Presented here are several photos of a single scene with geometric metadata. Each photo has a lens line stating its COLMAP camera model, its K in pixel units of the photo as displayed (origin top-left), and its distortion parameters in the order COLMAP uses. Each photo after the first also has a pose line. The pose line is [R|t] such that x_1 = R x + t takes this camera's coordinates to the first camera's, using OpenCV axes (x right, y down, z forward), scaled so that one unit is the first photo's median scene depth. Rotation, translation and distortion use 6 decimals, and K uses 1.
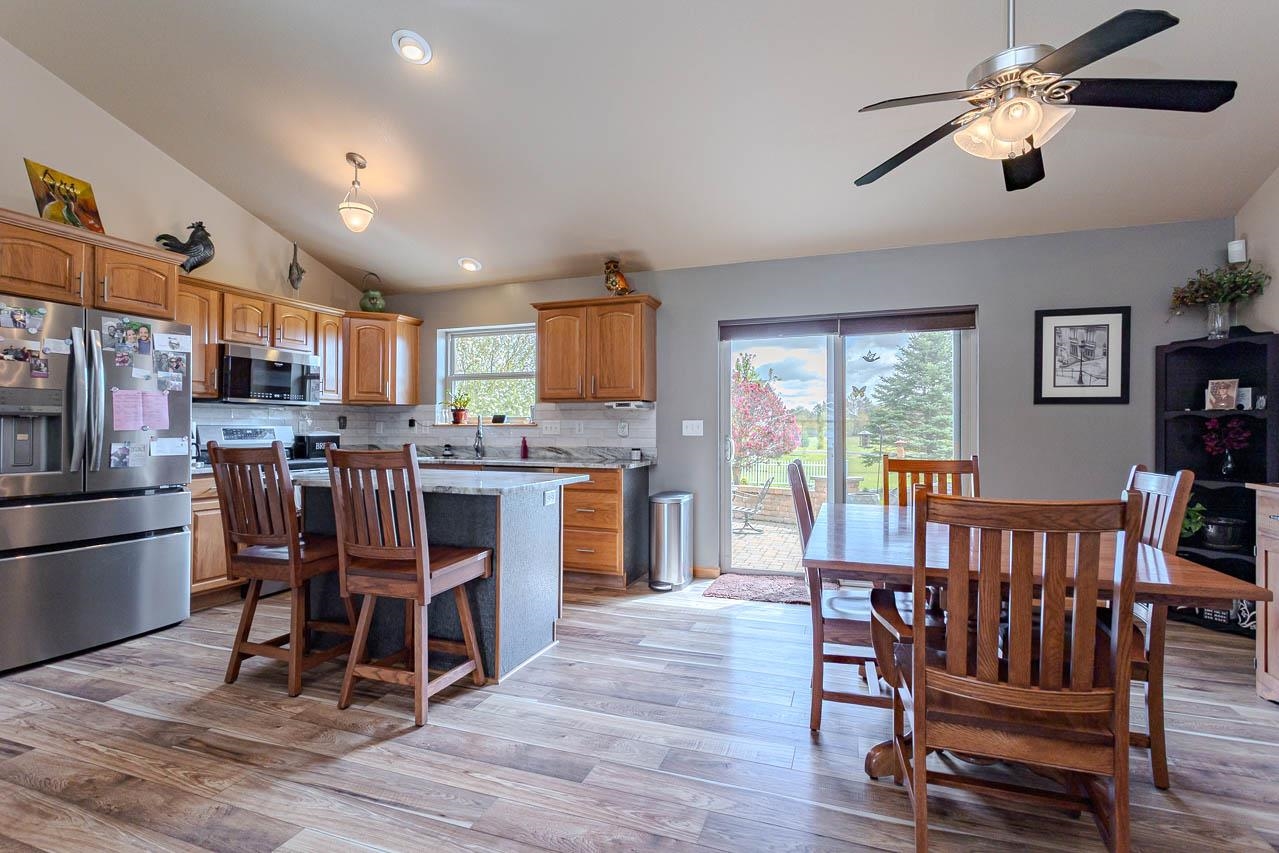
lens RADIAL K [[603.4, 0, 637.1], [0, 603.4, 427.0], [0, 0, 1]] dist [0.000054, 0.001158]
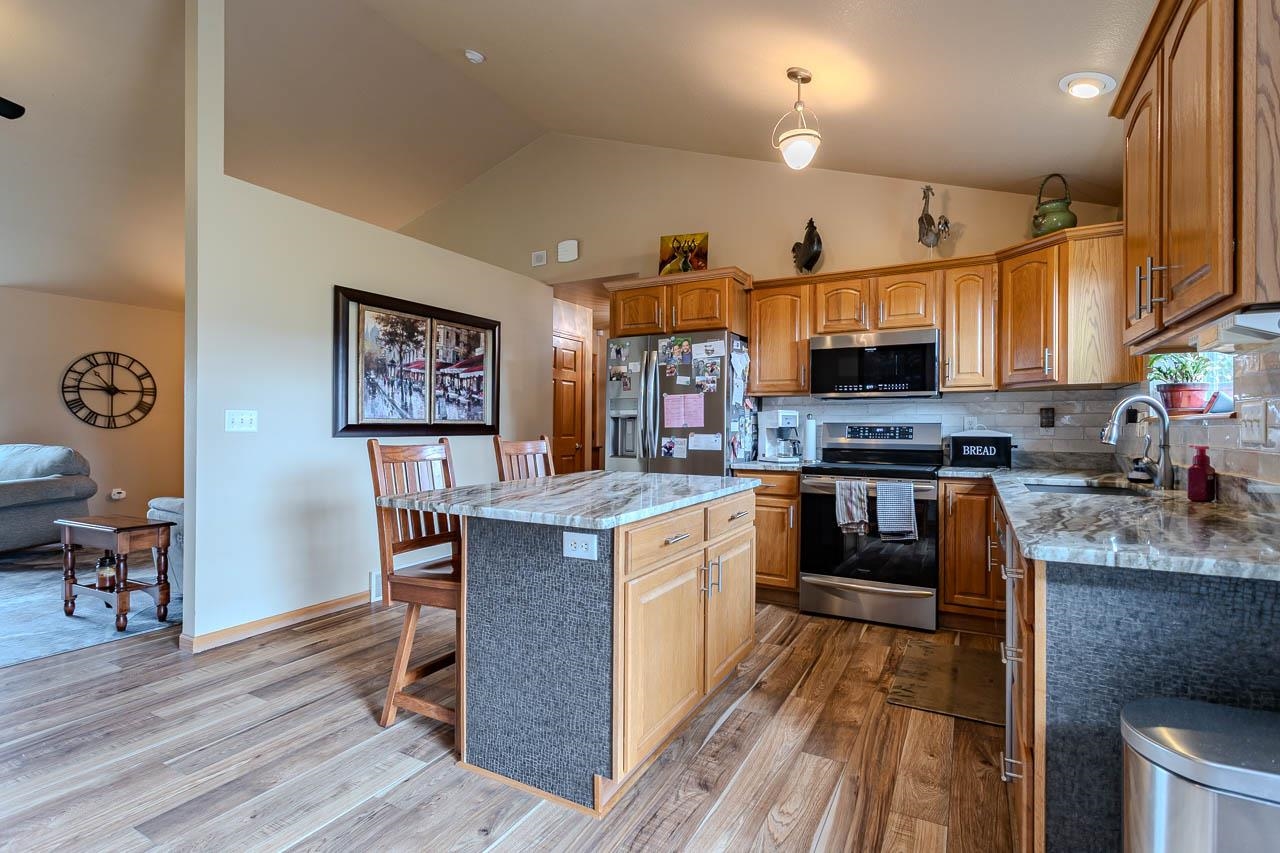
lens RADIAL K [[614.1, 0, 640.0], [0, 614.1, 426.5], [0, 0, 1]] dist [0.001297, 0.000201]
pose [[-0.151828, -0.001346, -0.988406, 0.321863], [0.000935, 0.999998, -0.001505, 0.004418], [0.988407, -0.001152, -0.151826, 0.882058]]
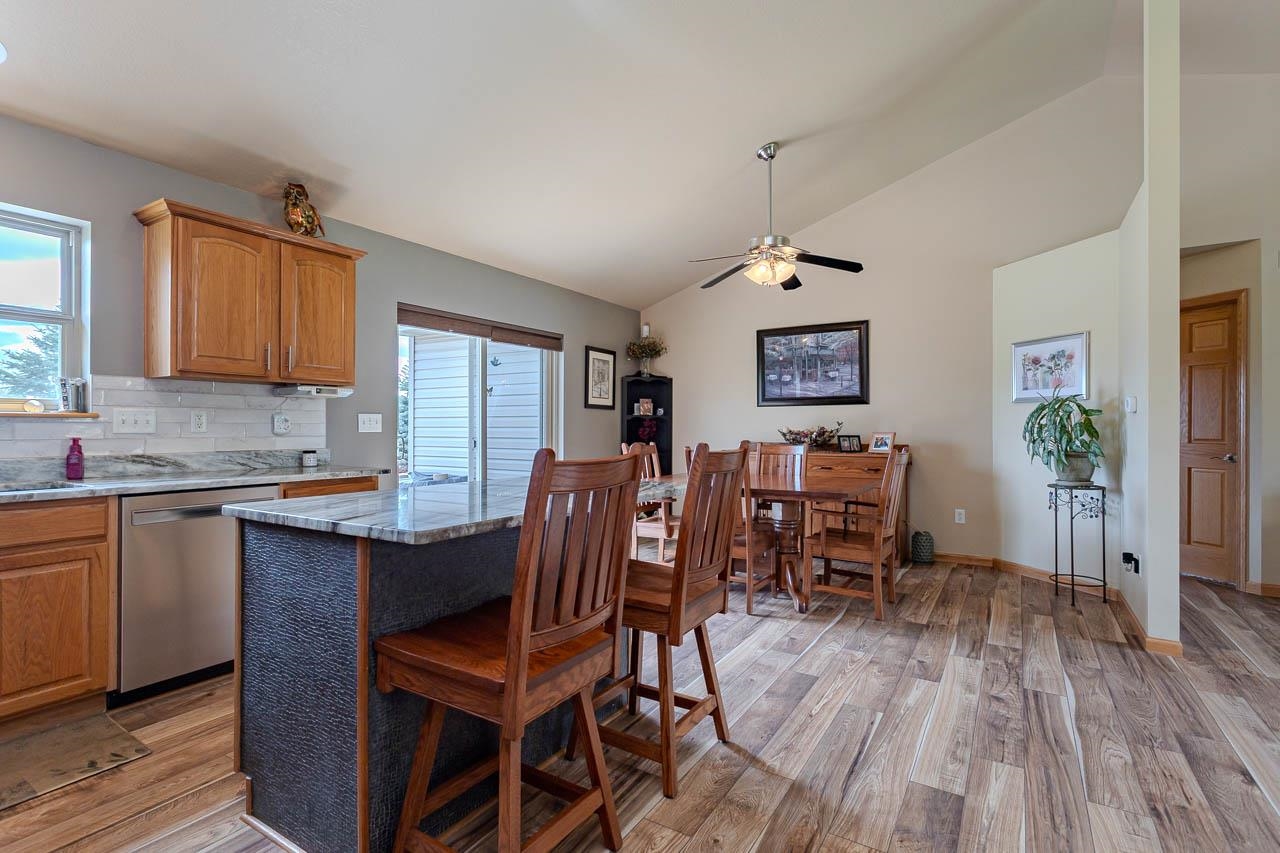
lens RADIAL K [[603.8, 0, 637.6], [0, 603.8, 427.0], [0, 0, 1]] dist [0.000054, 0.001158]
pose [[0.216734, -0.002132, 0.976228, -0.735621], [-0.006062, 0.999975, 0.003529, 0.002355], [-0.976212, -0.006683, 0.216716, 0.526438]]
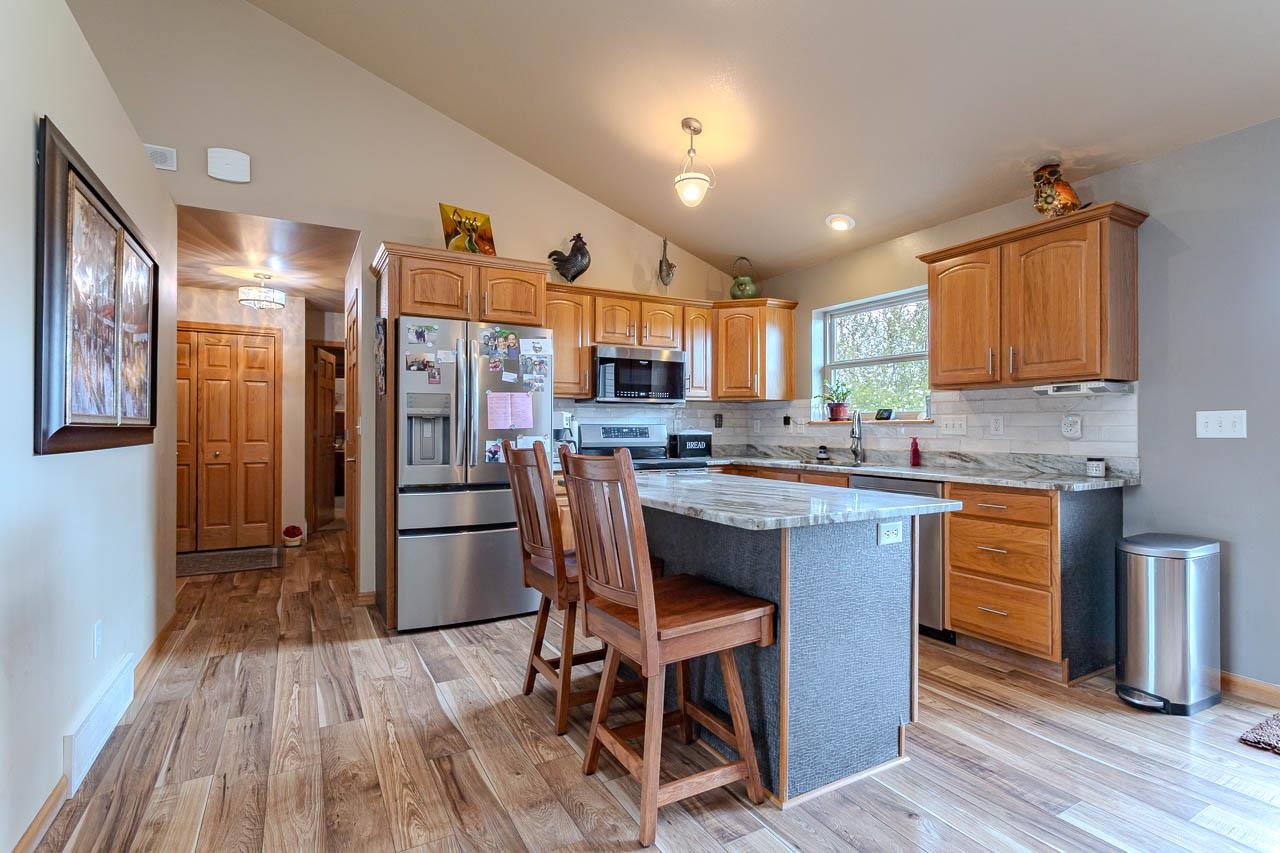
lens RADIAL K [[609.7, 0, 641.5], [0, 609.7, 426.2], [0, 0, 1]] dist [0.000974, 0.000165]
pose [[0.759610, -0.003007, -0.650372, 0.060040], [0.004013, 0.999992, 0.000064, 0.001004], [0.650366, -0.002658, 0.759616, 0.255024]]
